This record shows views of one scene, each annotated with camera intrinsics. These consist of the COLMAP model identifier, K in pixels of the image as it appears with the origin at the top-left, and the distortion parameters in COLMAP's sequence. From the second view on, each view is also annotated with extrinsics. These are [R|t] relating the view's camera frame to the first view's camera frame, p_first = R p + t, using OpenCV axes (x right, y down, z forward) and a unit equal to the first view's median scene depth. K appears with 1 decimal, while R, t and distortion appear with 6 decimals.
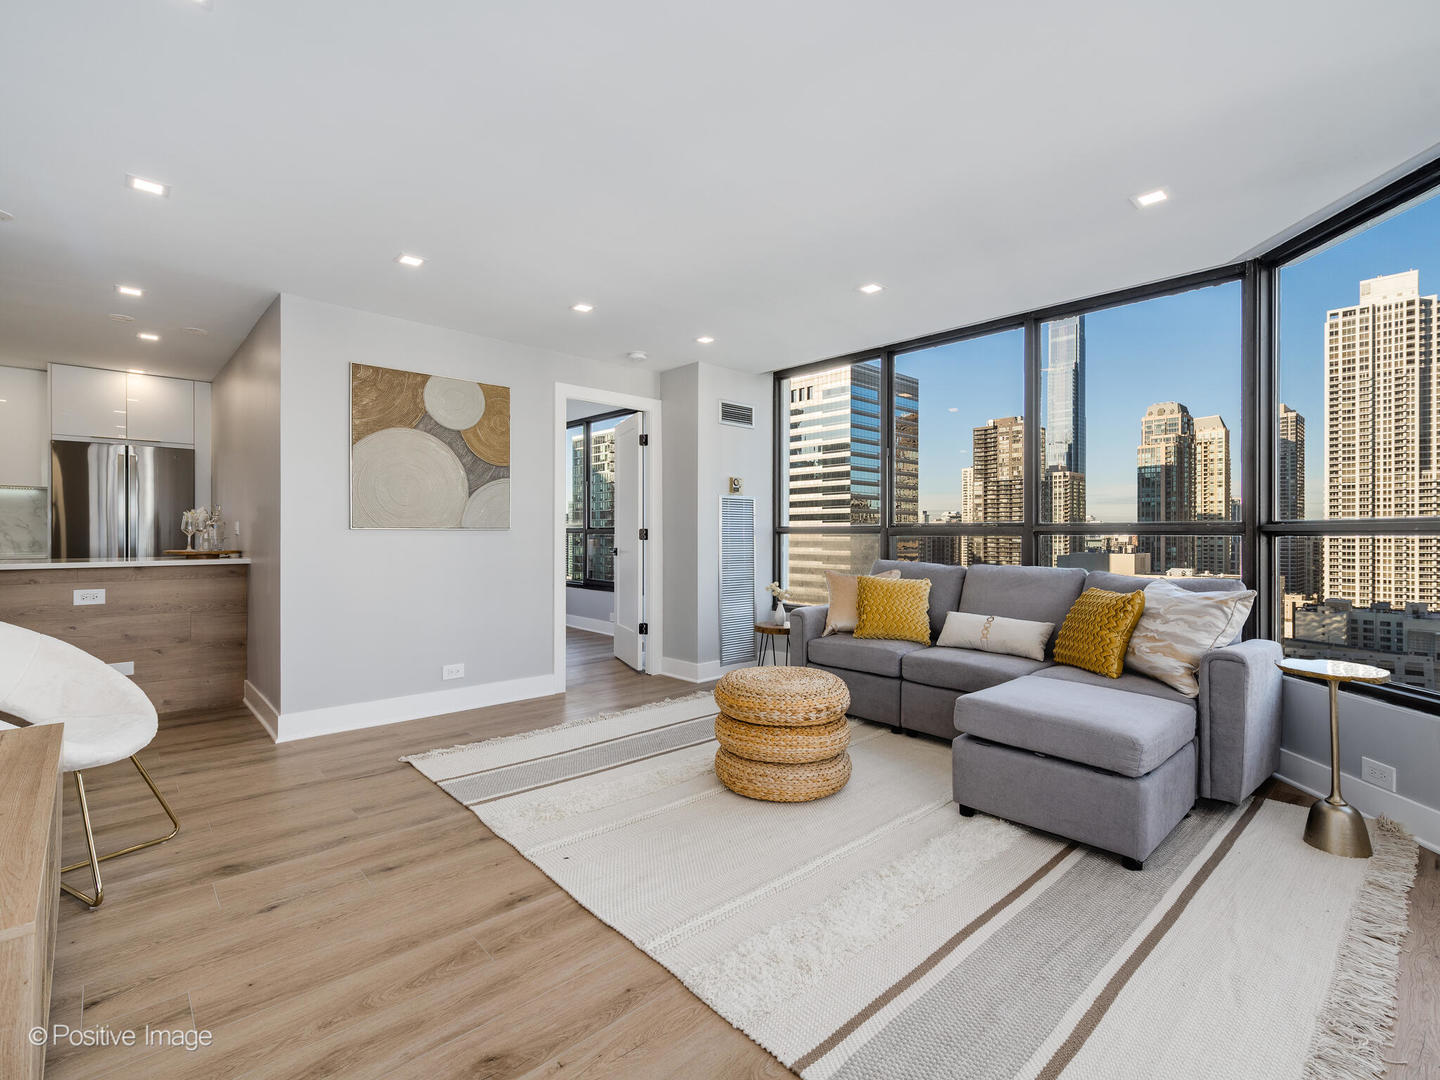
lens RADIAL K [[660.0, 0, 720.0], [0, 660.0, 540.0], [0, 0, 1]] dist [0.004365, -0.000025]
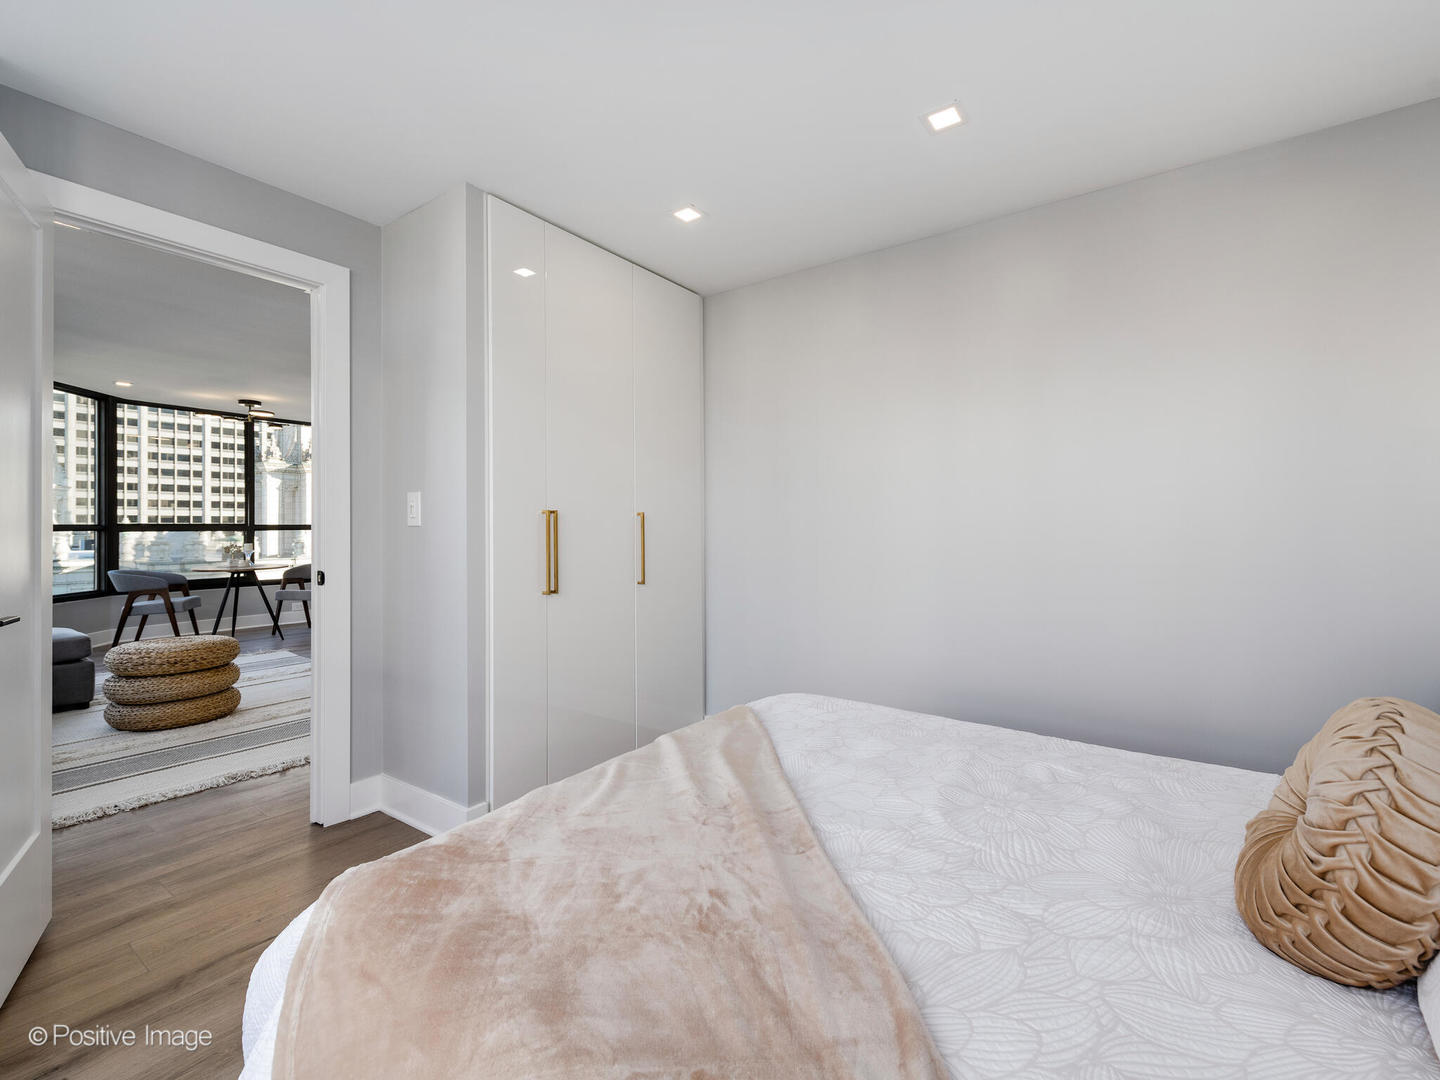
lens RADIAL K [[642.4, 0, 726.2], [0, 642.4, 527.8], [0, 0, 1]] dist [0.020892, -0.000590]
pose [[-0.980347, -0.002391, -0.197267, -0.617788], [-0.004782, 0.999921, 0.011644, -0.035101], [0.197224, 0.012359, -0.980281, 2.122620]]
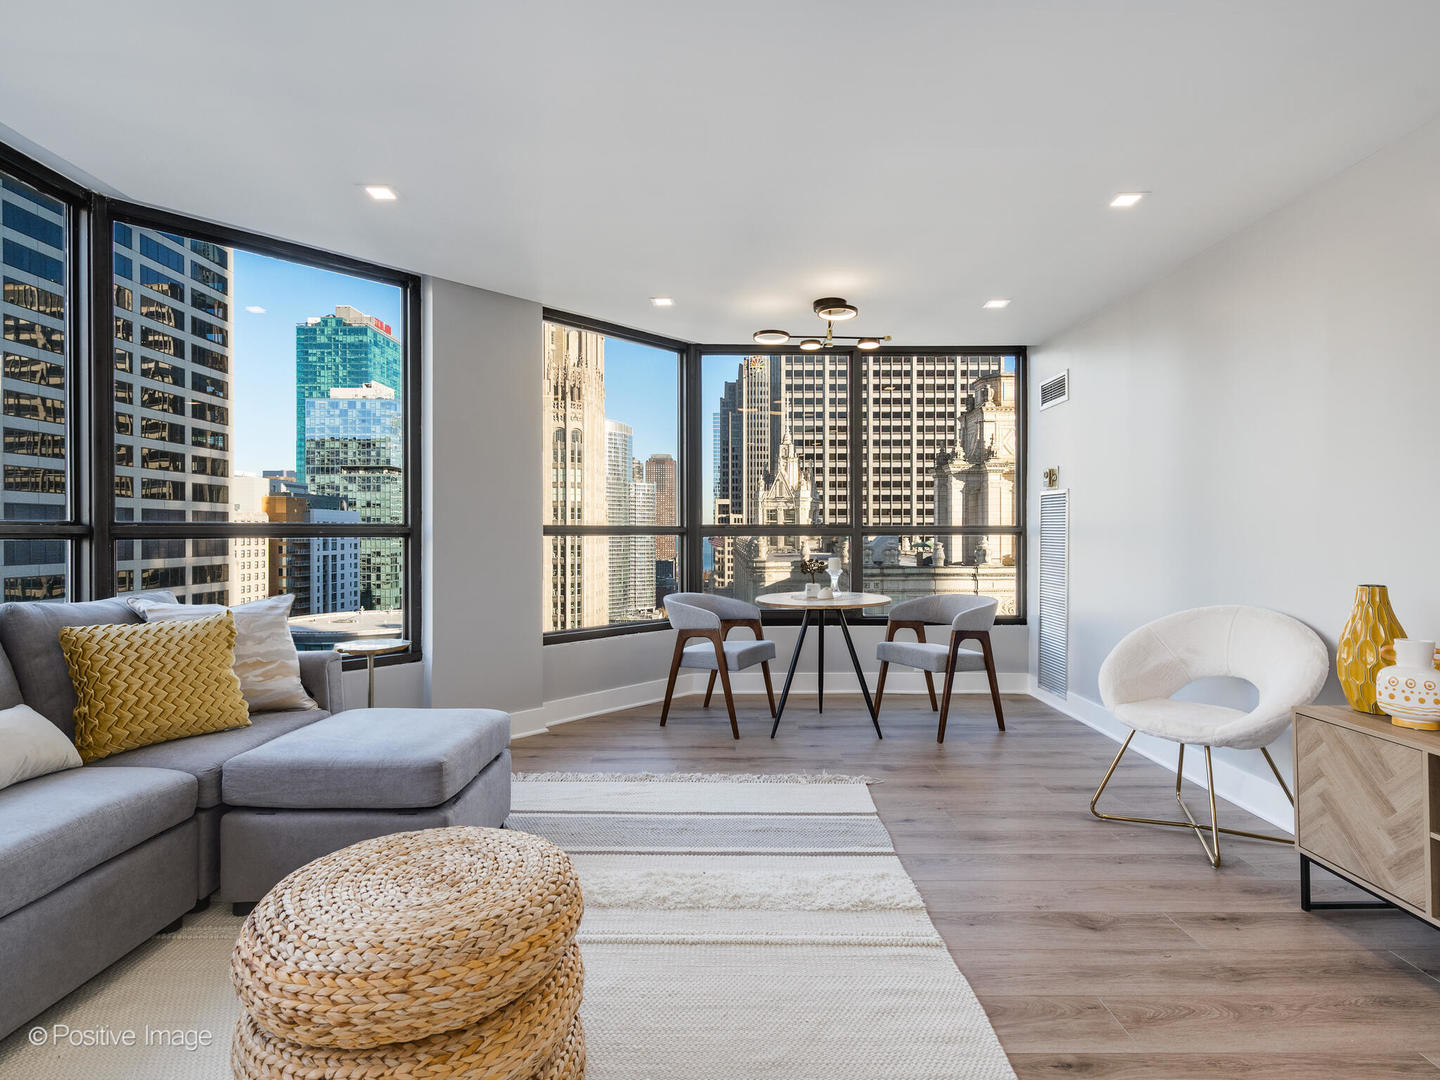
lens RADIAL K [[722.5, 0, 726.7], [0, 722.5, 533.1], [0, 0, 1]] dist [0.008299, -0.000320]
pose [[-0.741809, -0.001375, 0.670610, -0.314359], [0.006864, 0.999930, 0.009644, -0.014927], [-0.670576, 0.011757, -0.741747, 1.036356]]
